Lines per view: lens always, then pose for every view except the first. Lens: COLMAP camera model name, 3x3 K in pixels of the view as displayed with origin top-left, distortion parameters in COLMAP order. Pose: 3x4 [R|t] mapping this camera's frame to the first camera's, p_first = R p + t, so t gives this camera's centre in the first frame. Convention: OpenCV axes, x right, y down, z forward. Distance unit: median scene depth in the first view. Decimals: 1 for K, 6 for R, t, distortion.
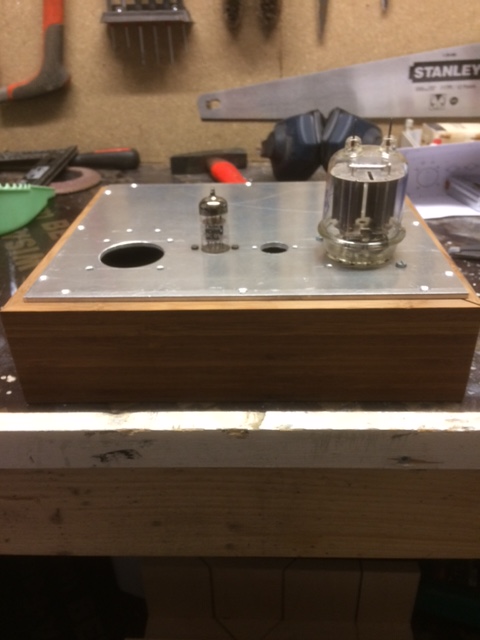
lens RADIAL K [[560.9, 0, 242.0], [0, 560.9, 322.4], [0, 0, 1]] dist [0.015544, -0.010877]
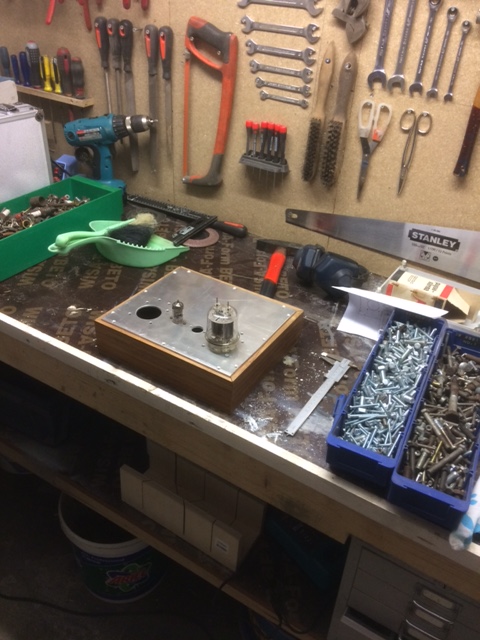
lens RADIAL K [[560.9, 0, 239.8], [0, 560.9, 318.7], [0, 0, 1]] dist [0.015544, -0.010877]
pose [[0.859313, 0.340261, -0.381843, 0.567017], [-0.318028, 0.940186, 0.122099, -0.266530], [0.400549, 0.016516, 0.916126, -0.584210]]
